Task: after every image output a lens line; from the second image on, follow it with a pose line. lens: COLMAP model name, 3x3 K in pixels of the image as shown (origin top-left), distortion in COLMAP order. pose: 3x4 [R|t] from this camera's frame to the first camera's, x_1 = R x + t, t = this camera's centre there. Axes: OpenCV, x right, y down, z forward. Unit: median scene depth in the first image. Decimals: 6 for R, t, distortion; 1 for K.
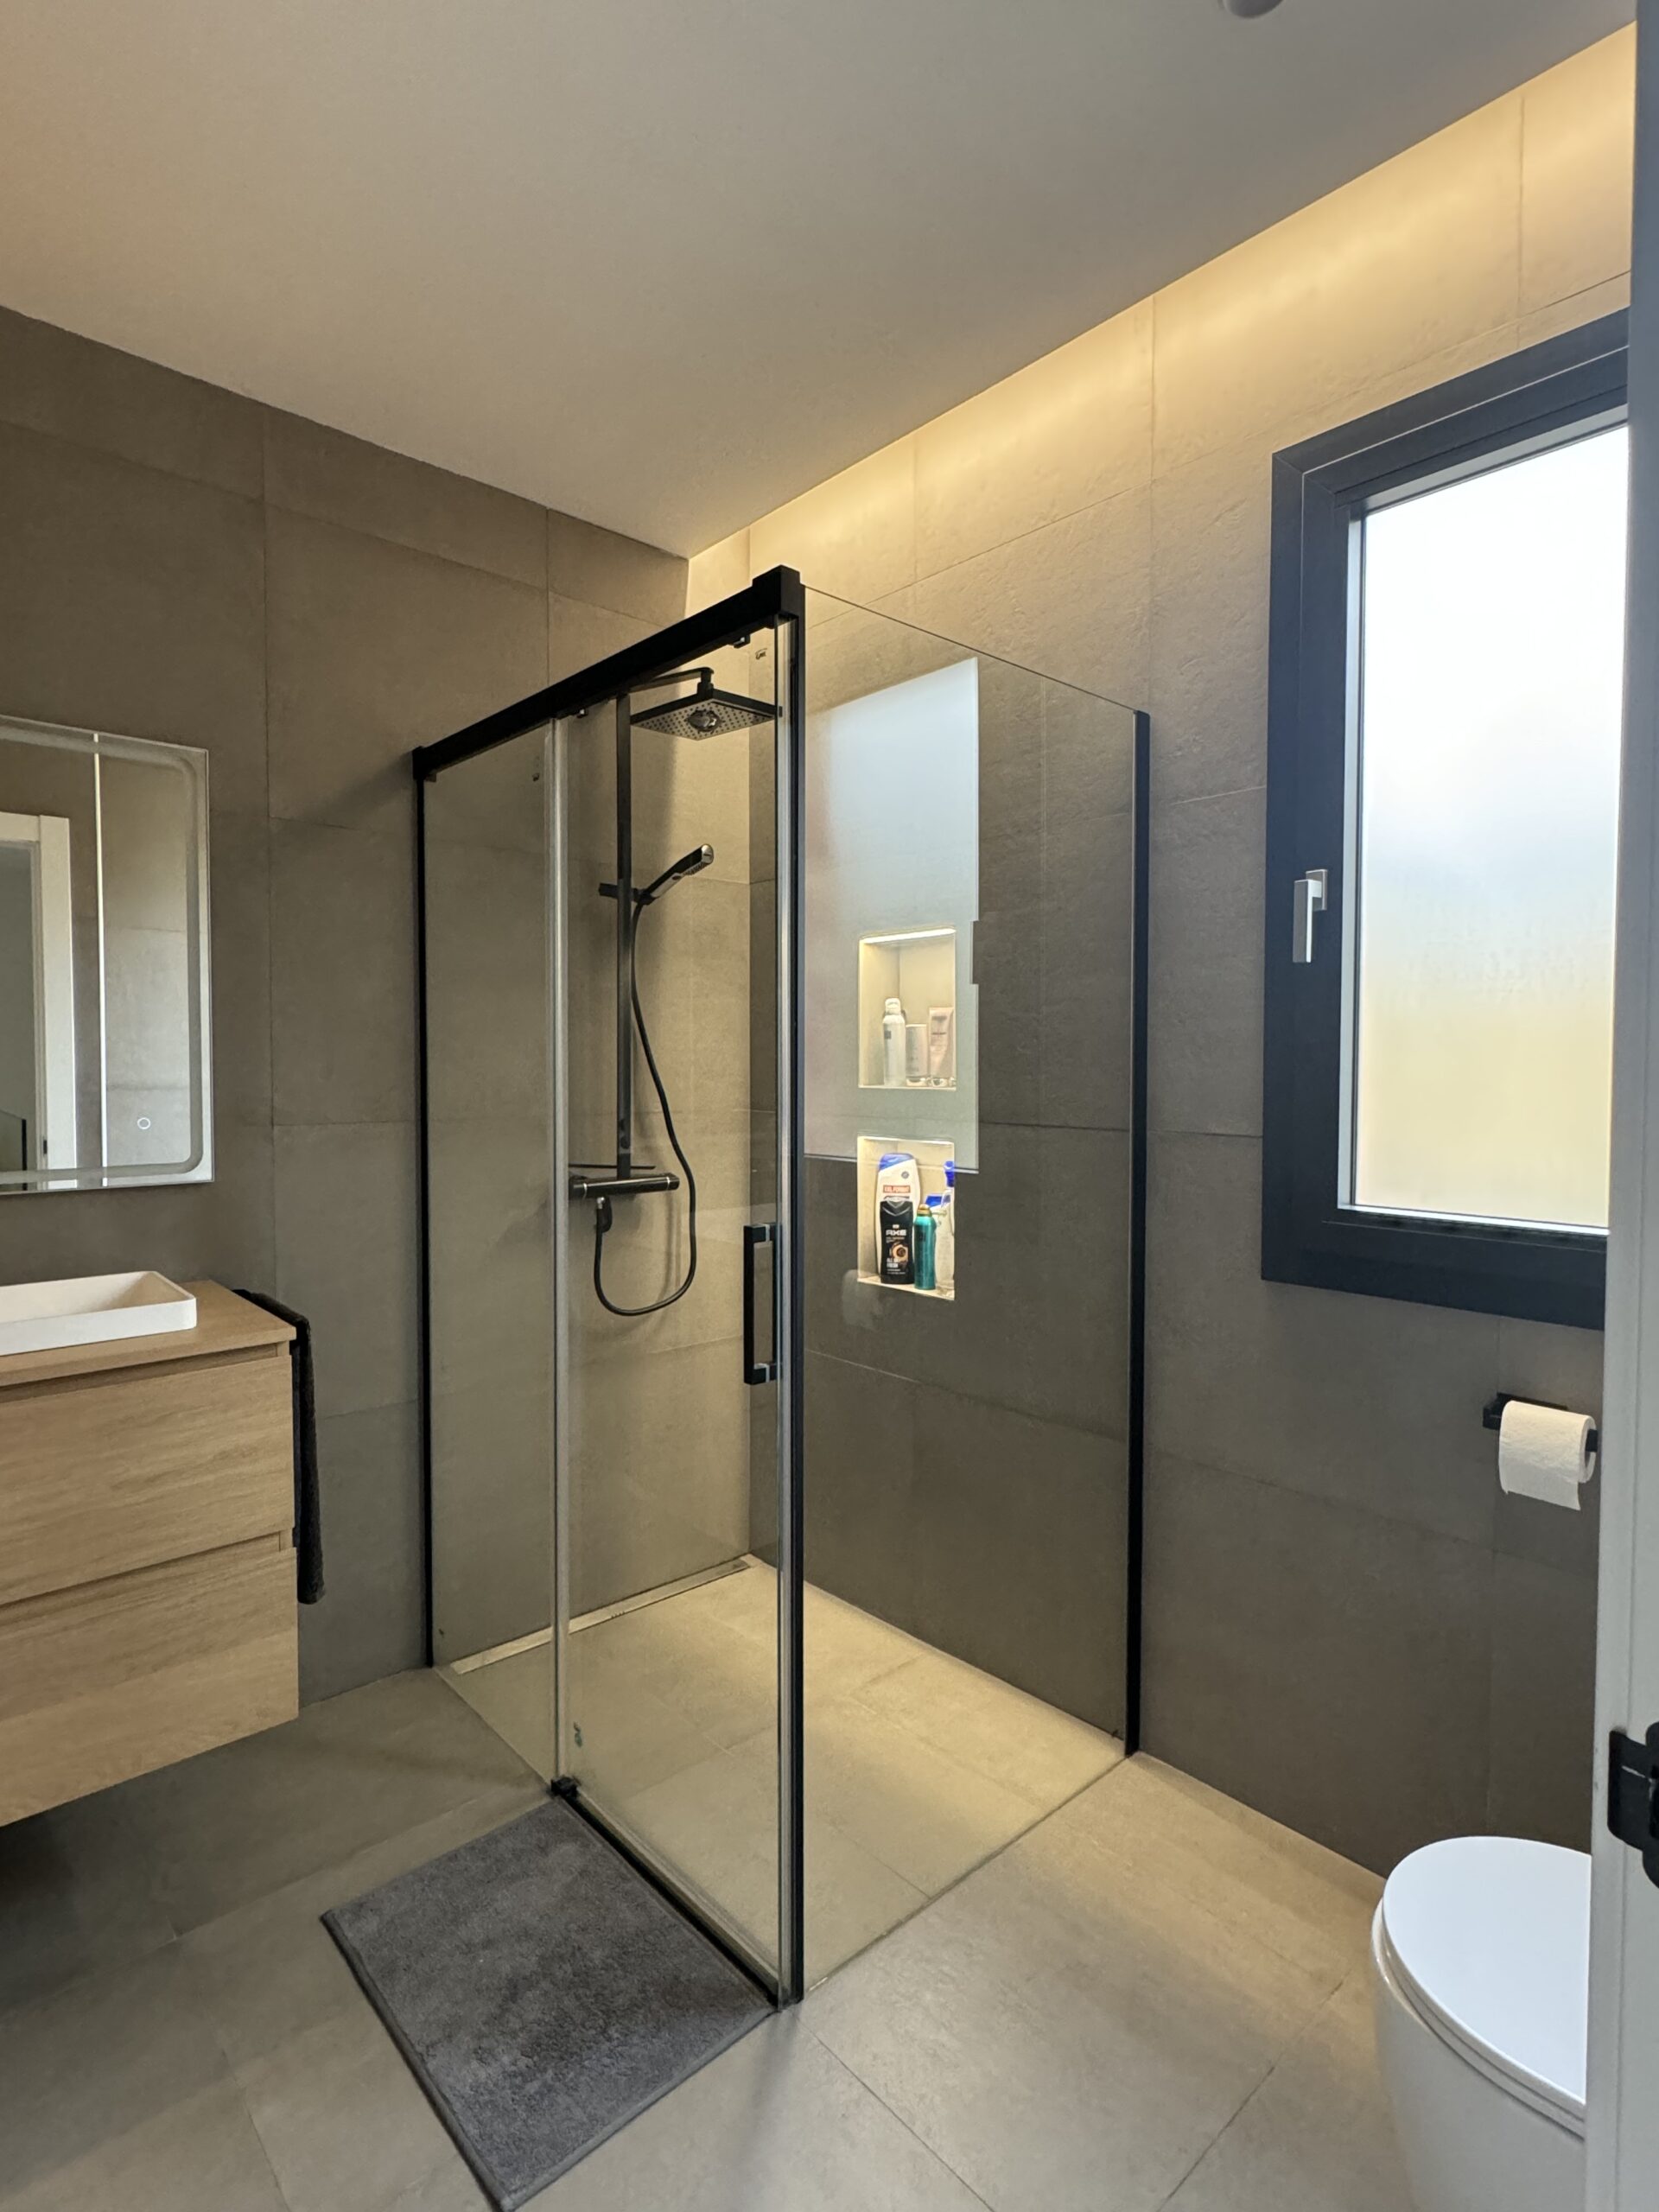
lens RADIAL K [[1112.8, 0, 829.8], [0, 1112.8, 1104.4], [0, 0, 1]] dist [-0.000323, -0.000068]
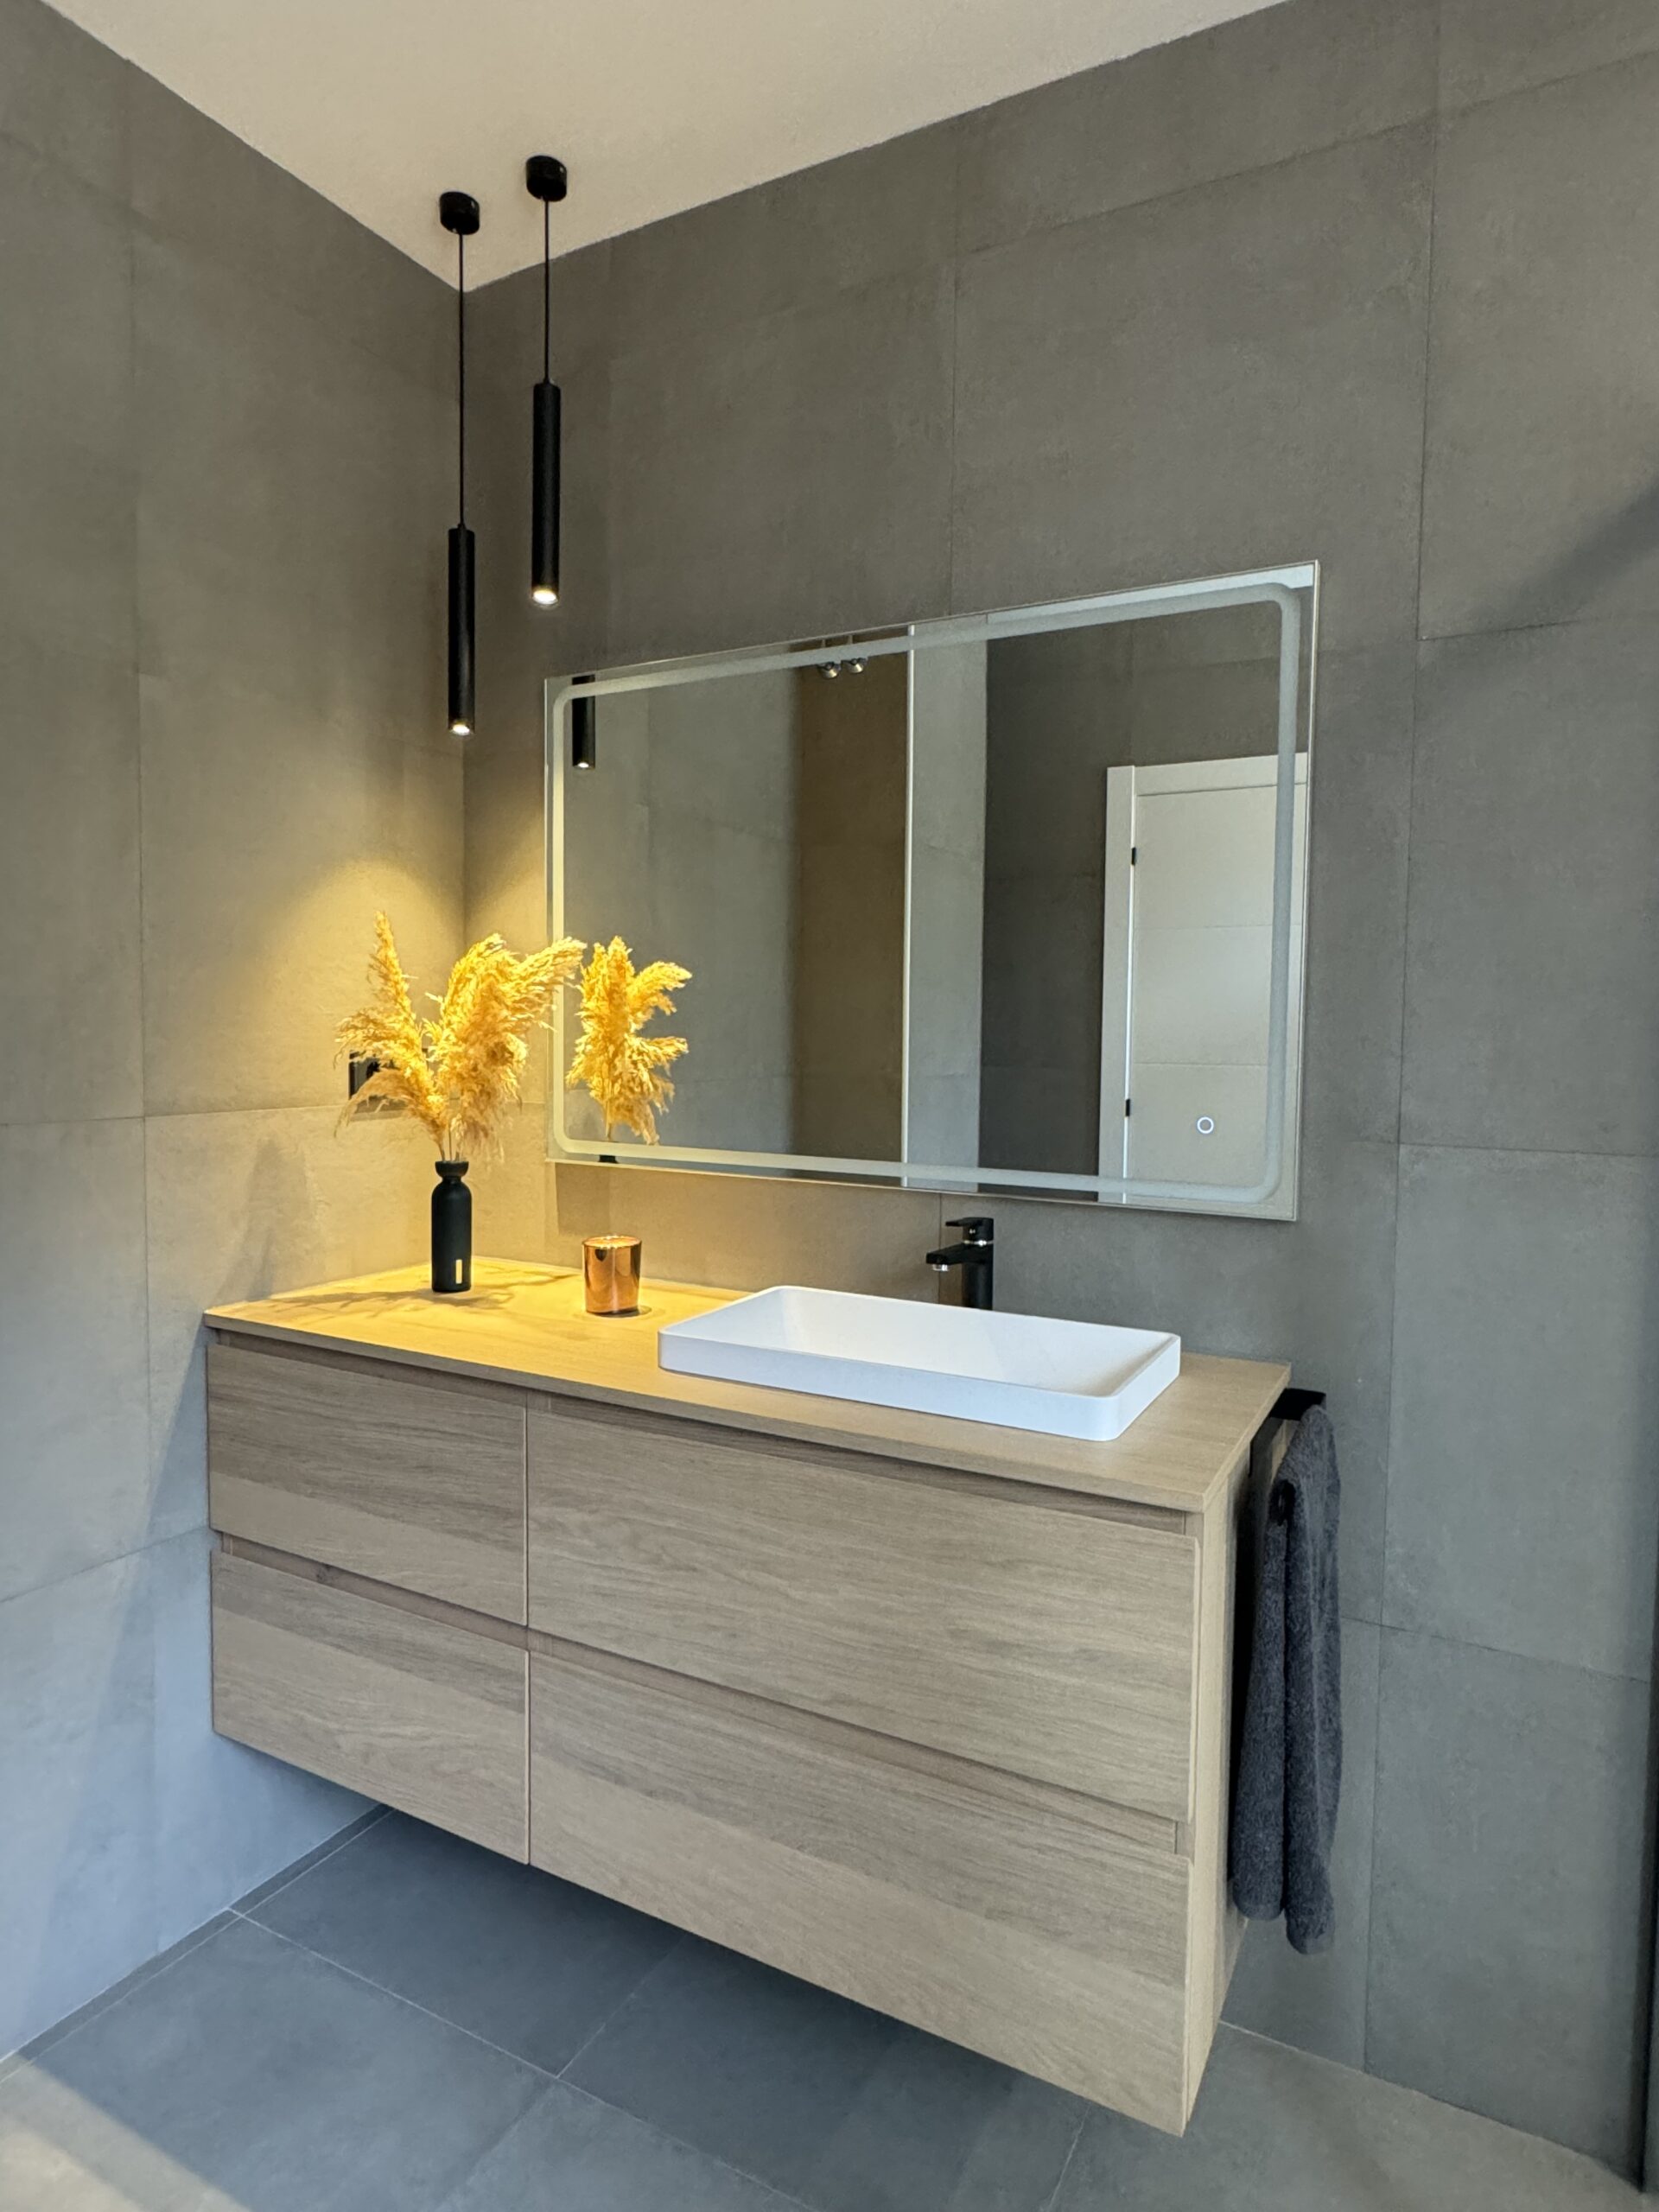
lens RADIAL K [[1289.4, 0, 829.5], [0, 1289.4, 1093.3], [0, 0, 1]] dist [-0.007352, -0.001274]
pose [[0.333641, 0.050133, -0.941366, 0.084131], [-0.046977, 0.998228, 0.036511, -0.026095], [0.941529, 0.032041, 0.335405, 0.600503]]
